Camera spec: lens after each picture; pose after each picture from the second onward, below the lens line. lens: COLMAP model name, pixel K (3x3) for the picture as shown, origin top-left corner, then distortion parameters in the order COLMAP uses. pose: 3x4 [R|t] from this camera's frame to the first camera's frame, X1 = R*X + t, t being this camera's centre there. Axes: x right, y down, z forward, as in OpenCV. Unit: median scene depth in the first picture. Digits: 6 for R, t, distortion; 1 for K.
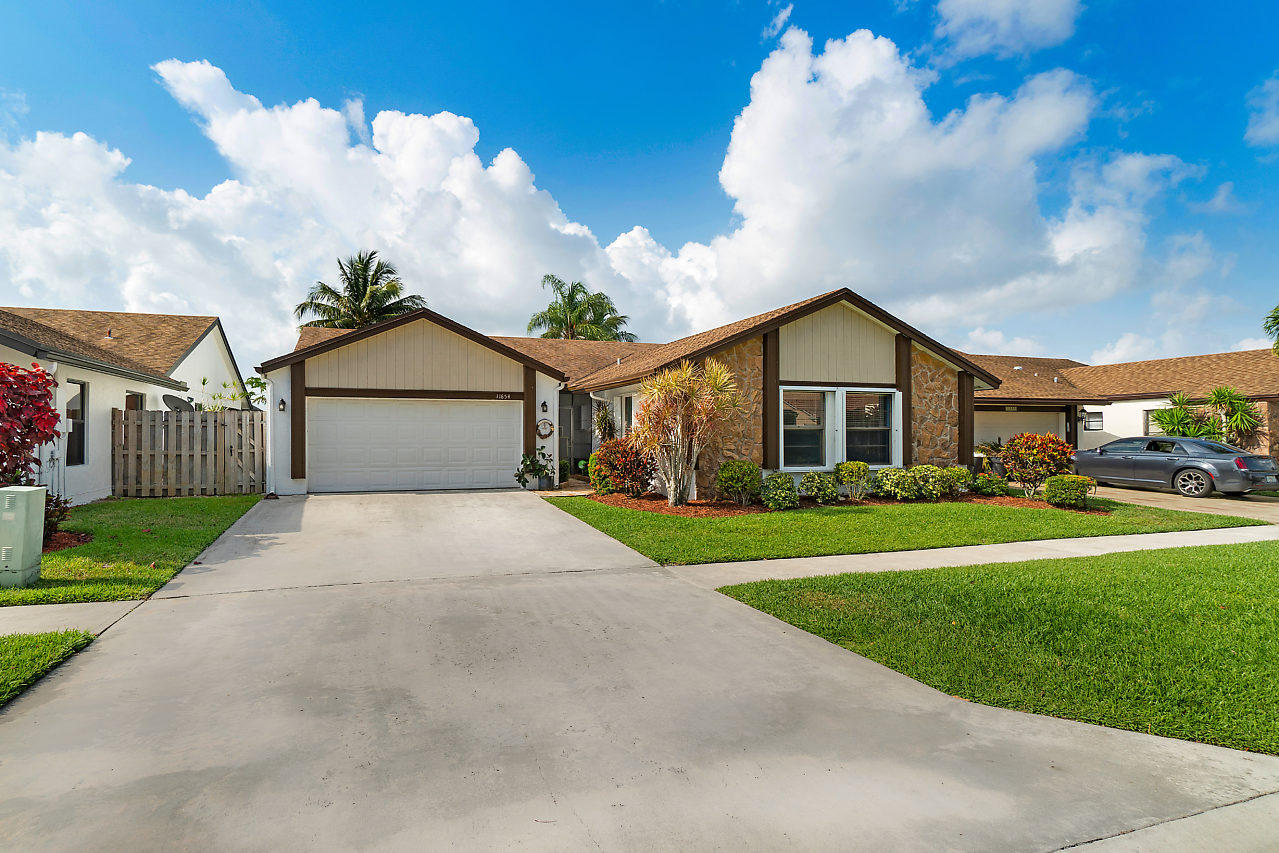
lens RADIAL K [[553.9, 0, 590.9], [0, 553.9, 422.5], [0, 0, 1]] dist [-0.005474, 0.001404]
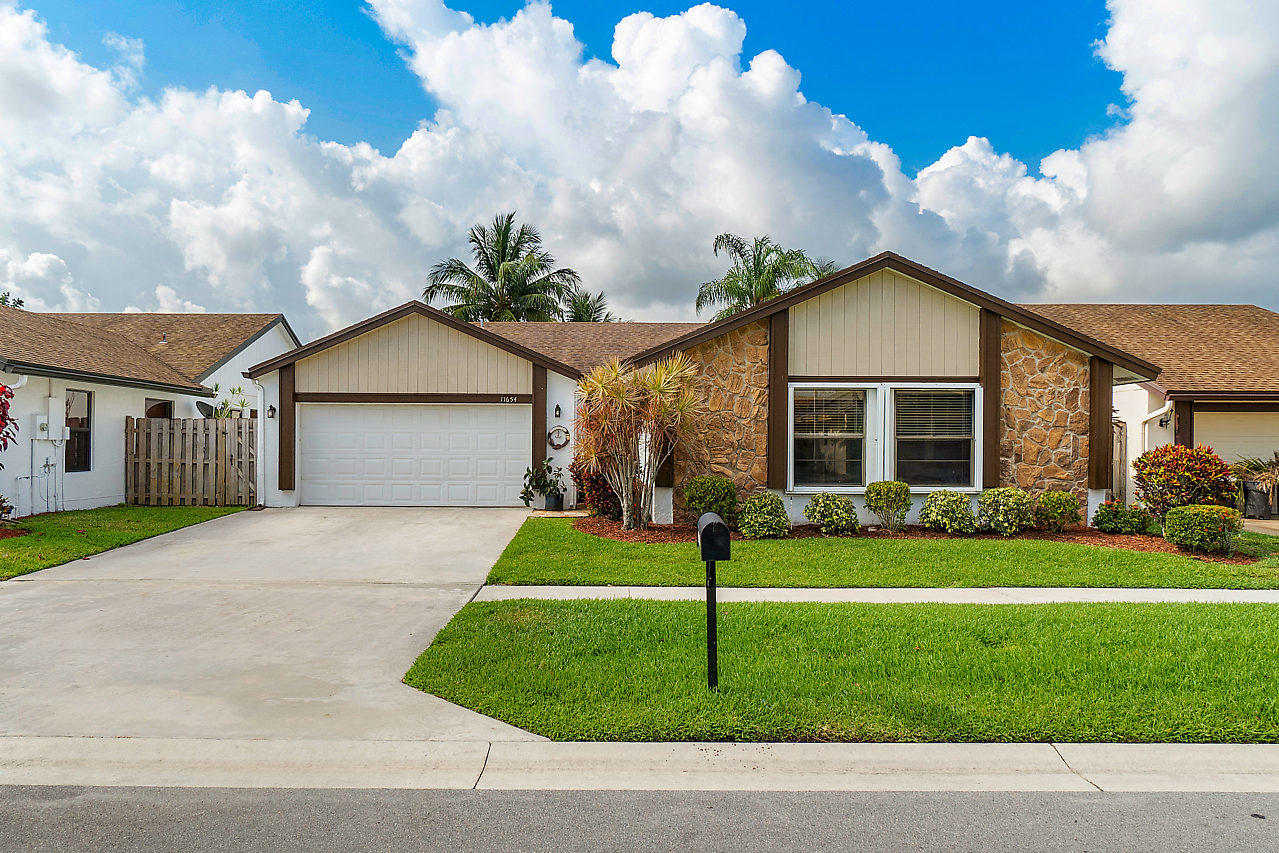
lens RADIAL K [[752.8, 0, 636.1], [0, 752.8, 434.5], [0, 0, 1]] dist [-0.001089, -0.004481]
pose [[0.965979, 0.000152, -0.258621, 0.374985], [0.001400, 0.999982, 0.005817, 0.000416], [0.258617, -0.005981, 0.965961, -0.081153]]
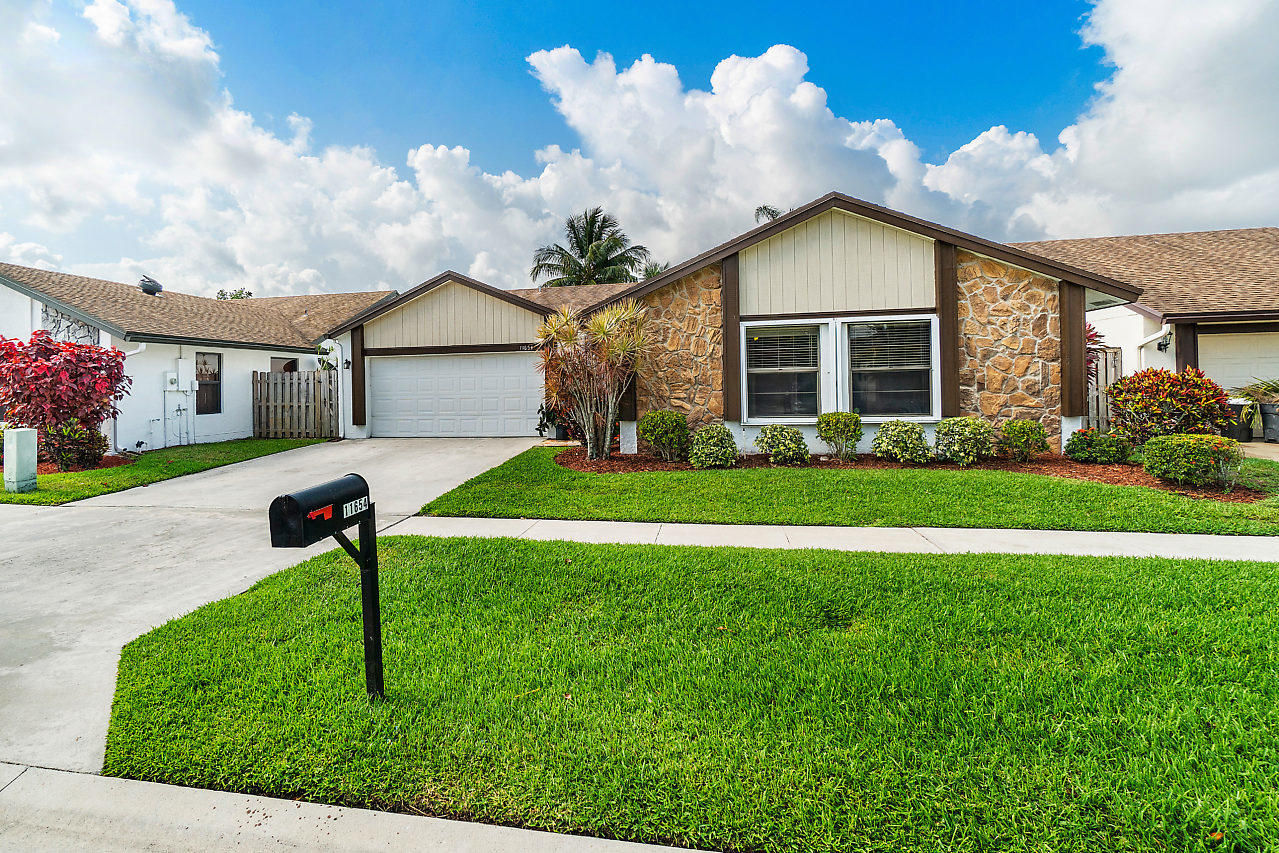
lens RADIAL K [[577.5, 0, 599.4], [0, 577.5, 370.1], [0, 0, 1]] dist [-0.003954, 0.001558]
pose [[0.899125, -0.029972, -0.436665, 0.486974], [0.031107, 0.999506, -0.004553, 0.004021], [0.436586, -0.009490, 0.899612, 0.104262]]
